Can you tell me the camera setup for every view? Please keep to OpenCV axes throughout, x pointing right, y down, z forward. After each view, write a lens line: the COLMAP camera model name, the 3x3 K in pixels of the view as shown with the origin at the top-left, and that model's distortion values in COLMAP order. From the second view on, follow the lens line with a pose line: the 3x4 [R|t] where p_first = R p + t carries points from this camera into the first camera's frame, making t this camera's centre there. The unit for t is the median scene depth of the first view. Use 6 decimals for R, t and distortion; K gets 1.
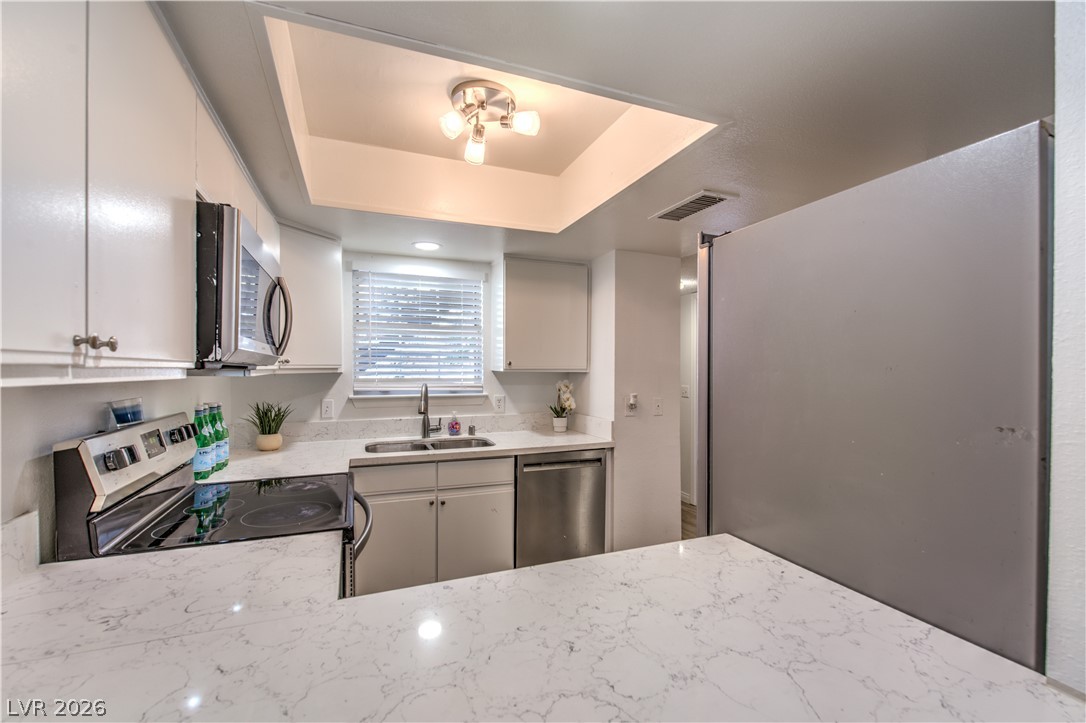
lens RADIAL K [[473.2, 0, 547.5], [0, 473.2, 365.8], [0, 0, 1]] dist [0.007650, -0.004742]
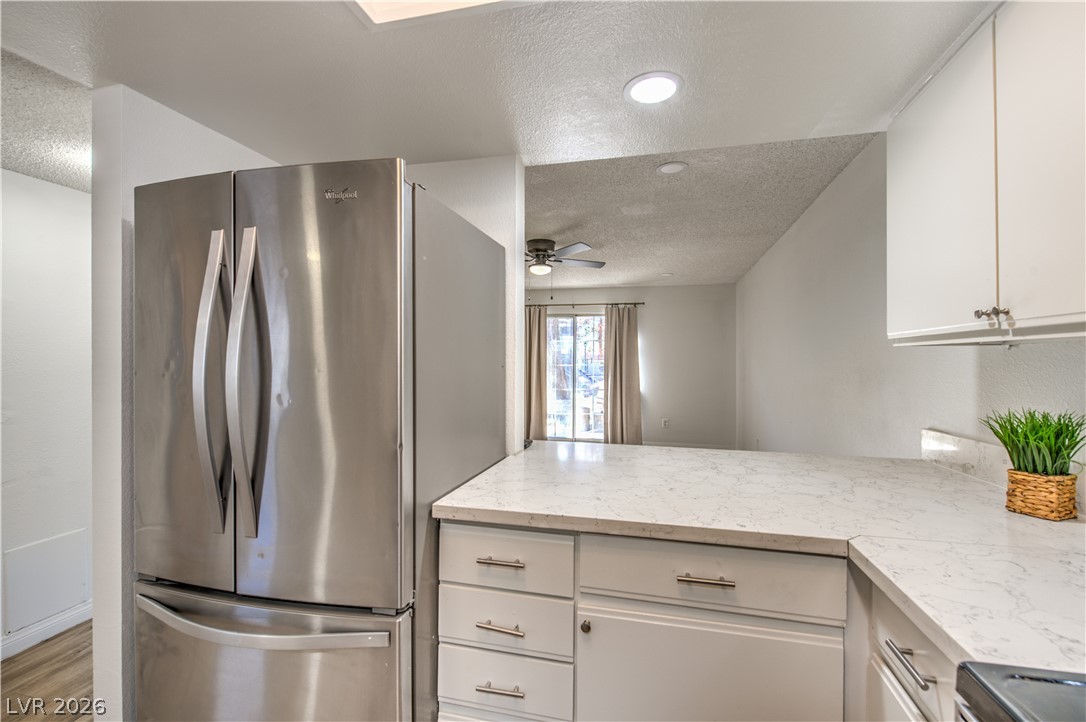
lens RADIAL K [[473.2, 0, 547.9], [0, 473.2, 361.7], [0, 0, 1]] dist [0.007650, -0.004742]
pose [[-0.817935, -0.006671, 0.575272, -0.560146], [-0.007518, 0.999971, 0.000906, 0.097813], [-0.575262, -0.003584, -0.817962, 2.554901]]
